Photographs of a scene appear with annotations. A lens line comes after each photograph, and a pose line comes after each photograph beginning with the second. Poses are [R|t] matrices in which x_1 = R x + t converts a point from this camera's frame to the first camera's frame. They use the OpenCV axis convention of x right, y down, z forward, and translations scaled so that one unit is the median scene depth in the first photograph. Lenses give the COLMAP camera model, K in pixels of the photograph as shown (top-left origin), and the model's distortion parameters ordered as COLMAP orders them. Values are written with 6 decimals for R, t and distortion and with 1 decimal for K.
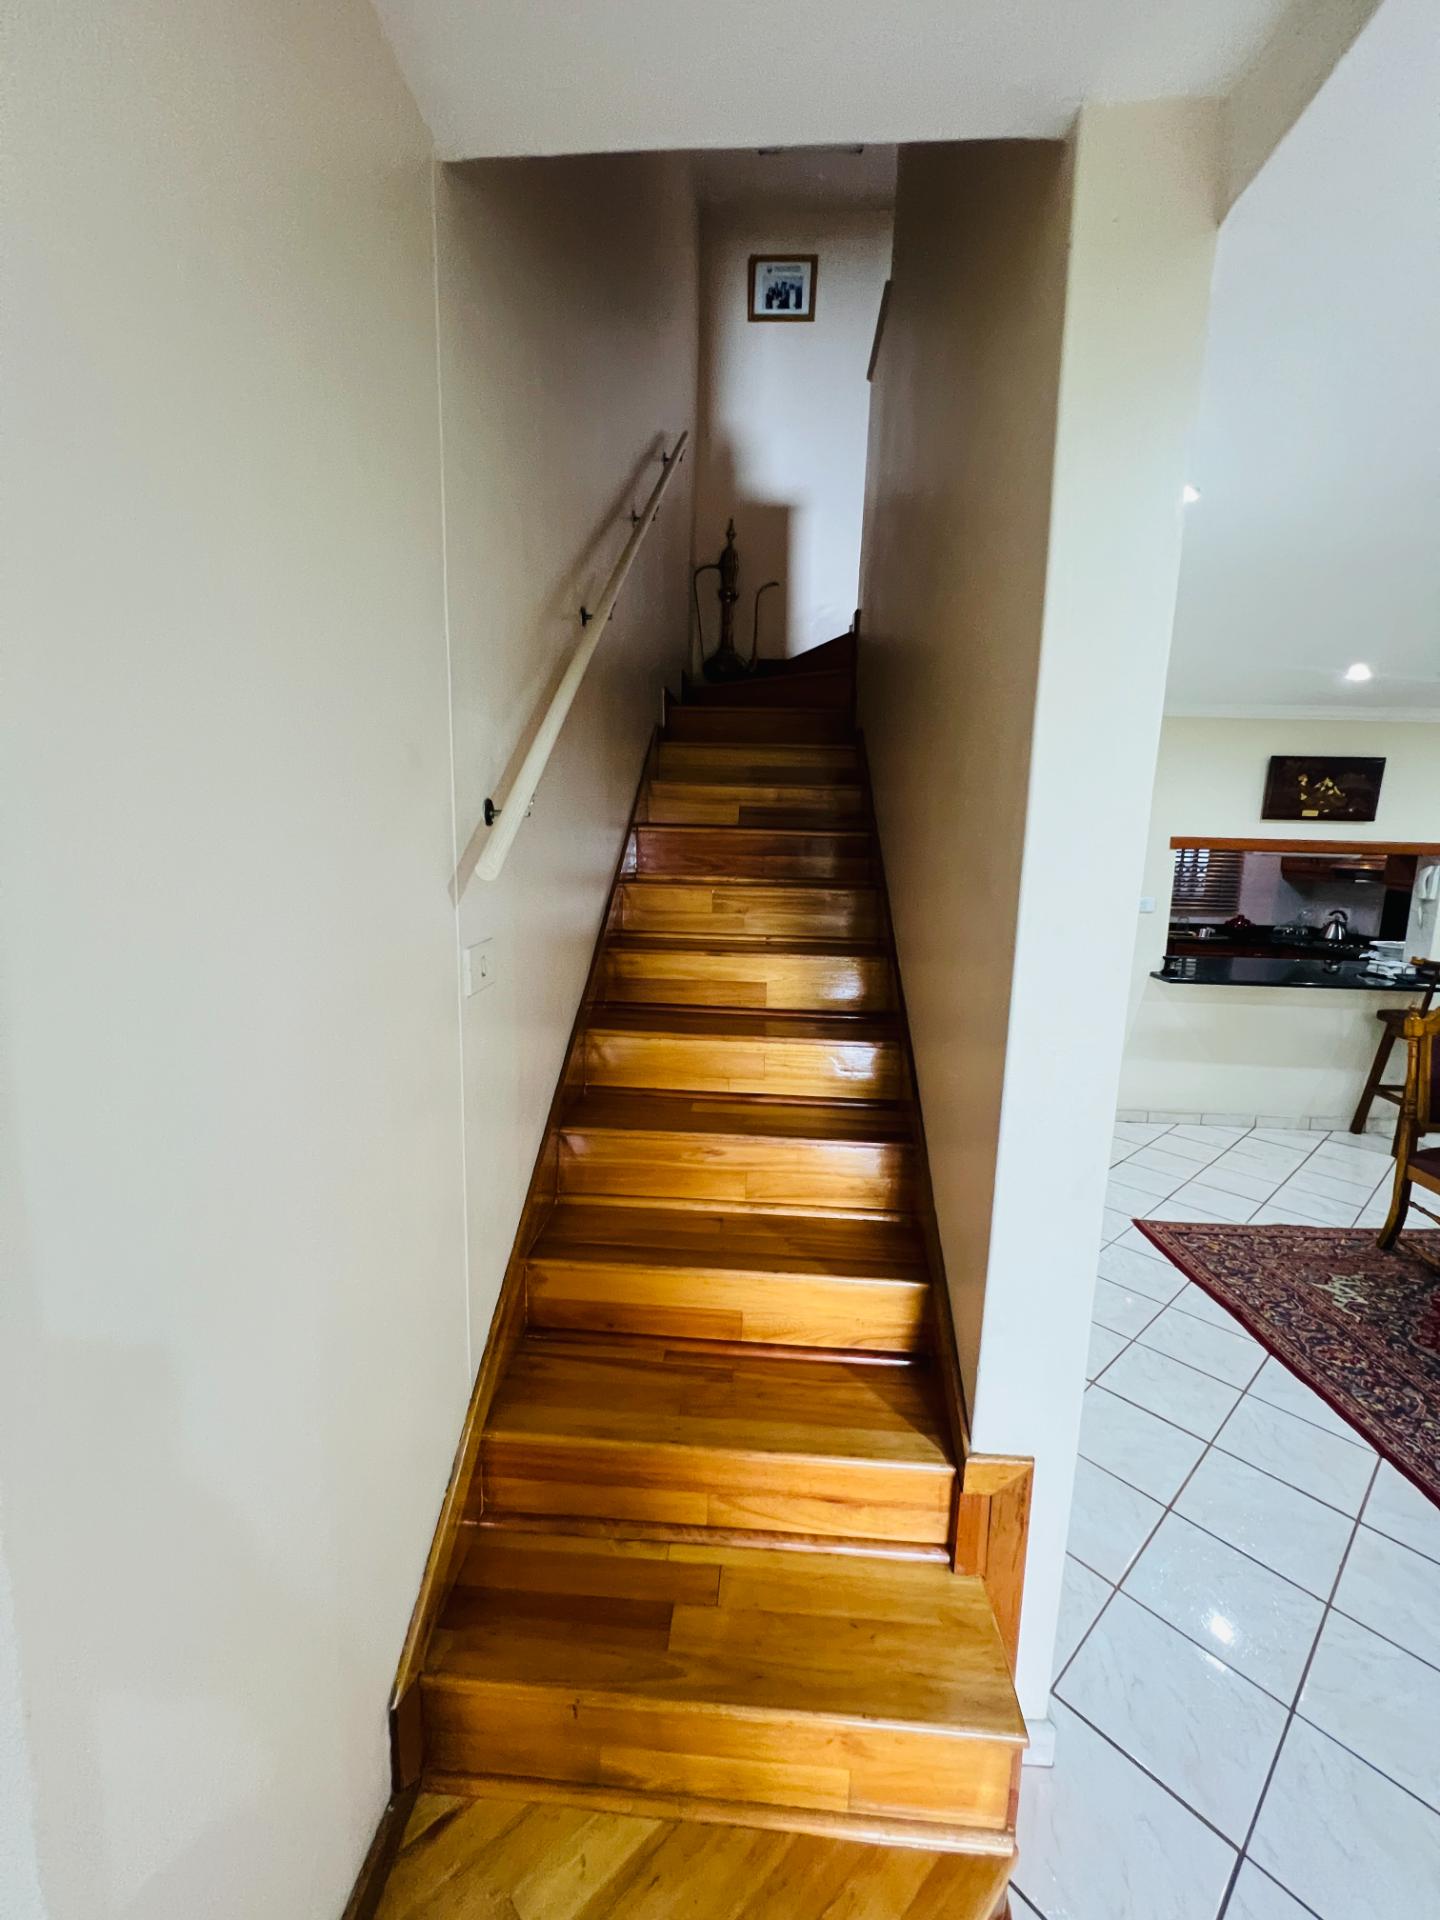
lens RADIAL K [[767.4, 0, 718.8], [0, 767.4, 955.4], [0, 0, 1]] dist [-0.006669, 0.002438]
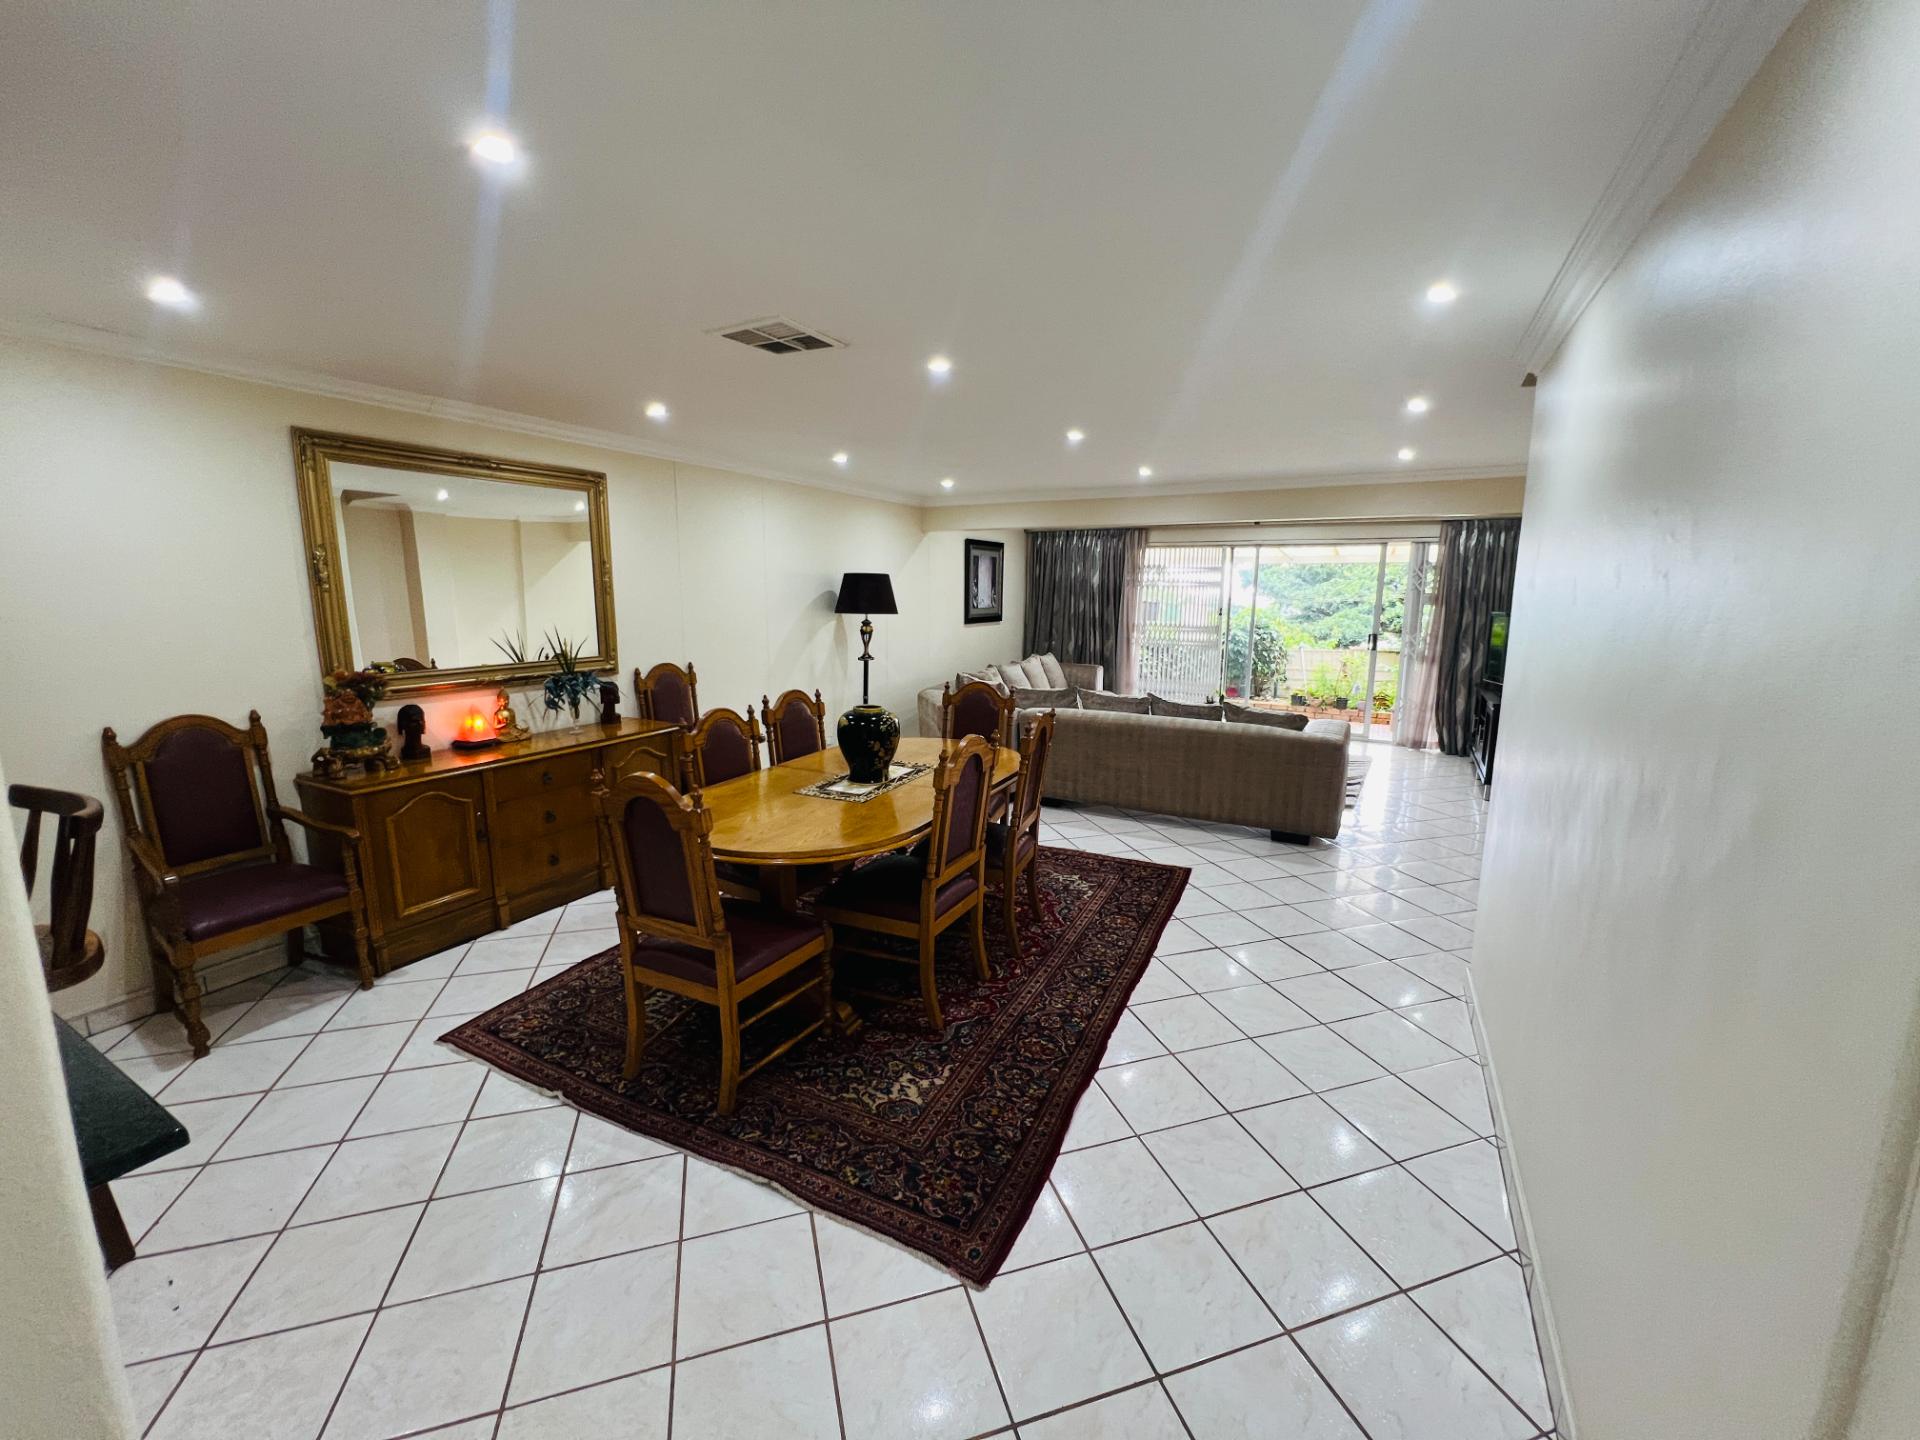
lens RADIAL K [[767.4, 0, 956.3], [0, 767.4, 717.9], [0, 0, 1]] dist [-0.006669, 0.002438]
pose [[-0.907016, -0.098560, 0.409399, 0.305352], [0.034529, 0.951542, 0.305574, -0.145090], [-0.419678, 0.291297, -0.859661, 1.071472]]
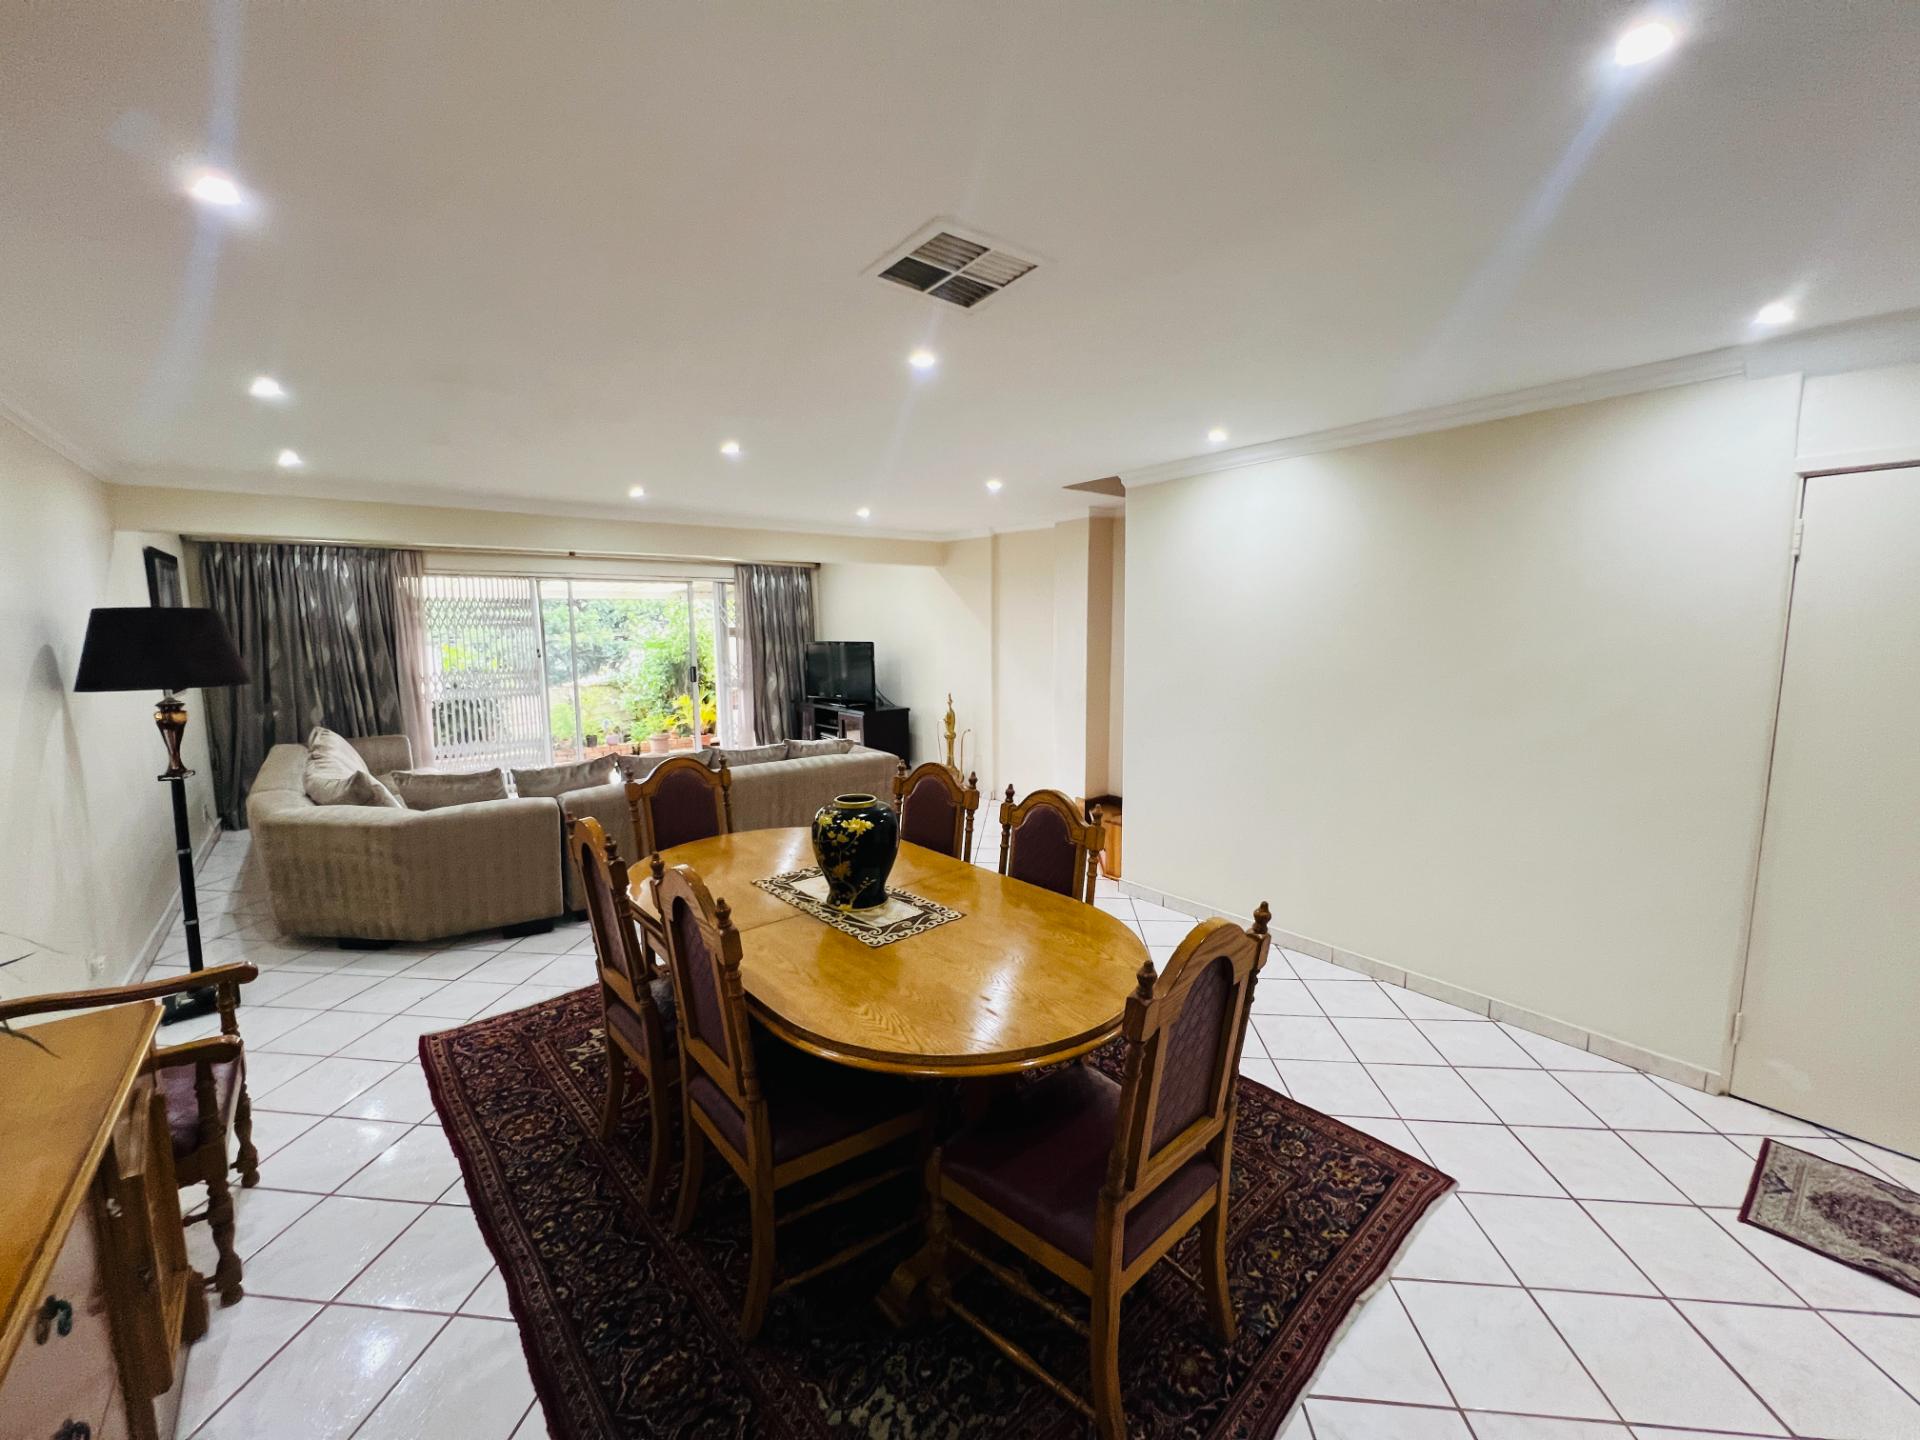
lens RADIAL K [[767.4, 0, 956.3], [0, 767.4, 717.9], [0, 0, 1]] dist [-0.006669, 0.002438]
pose [[-0.753068, 0.064068, -0.654816, 0.981798], [-0.109394, 0.969202, 0.220635, -0.117747], [0.648785, 0.237786, -0.722867, 0.888550]]
